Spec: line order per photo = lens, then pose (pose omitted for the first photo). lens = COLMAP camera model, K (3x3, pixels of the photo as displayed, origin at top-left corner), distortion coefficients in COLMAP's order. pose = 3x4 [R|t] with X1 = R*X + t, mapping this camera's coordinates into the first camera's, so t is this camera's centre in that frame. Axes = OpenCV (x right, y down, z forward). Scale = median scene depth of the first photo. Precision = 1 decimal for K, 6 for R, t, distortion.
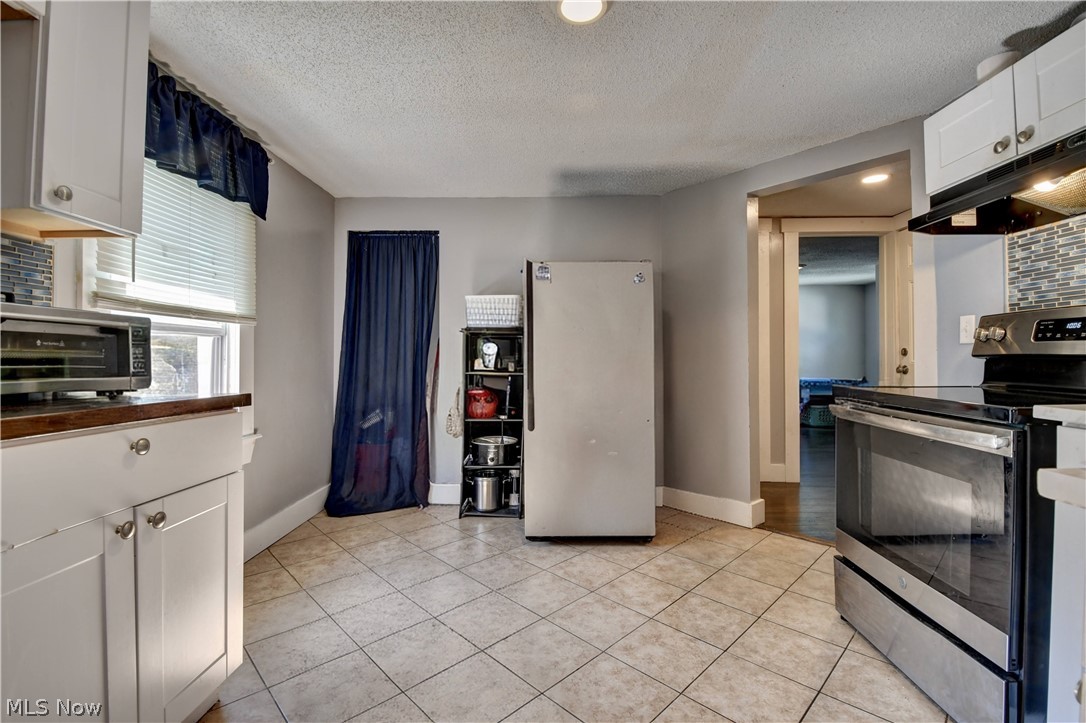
lens RADIAL K [[476.5, 0, 546.6], [0, 476.5, 358.0], [0, 0, 1]] dist [-0.001534, -0.000904]
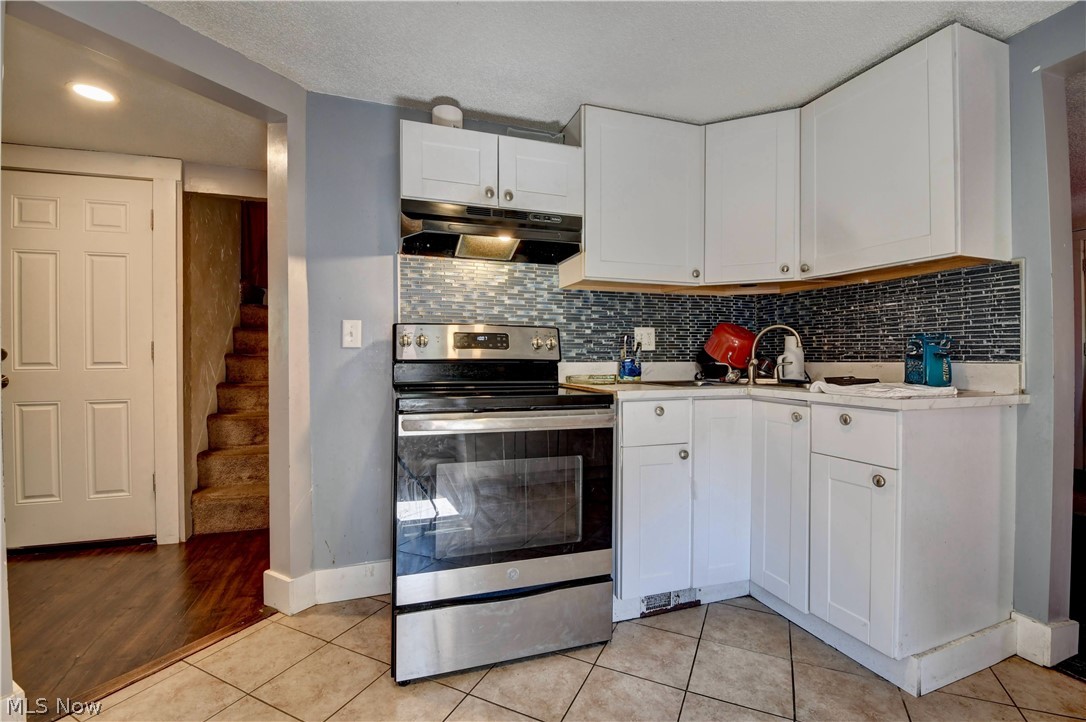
lens RADIAL K [[476.5, 0, 537.6], [0, 476.5, 358.1], [0, 0, 1]] dist [-0.001534, -0.000904]
pose [[-0.321649, 0.000192, 0.946859, -0.232720], [0.002807, 0.999996, 0.000751, -0.010015], [-0.946855, 0.002900, -0.321648, 1.104894]]
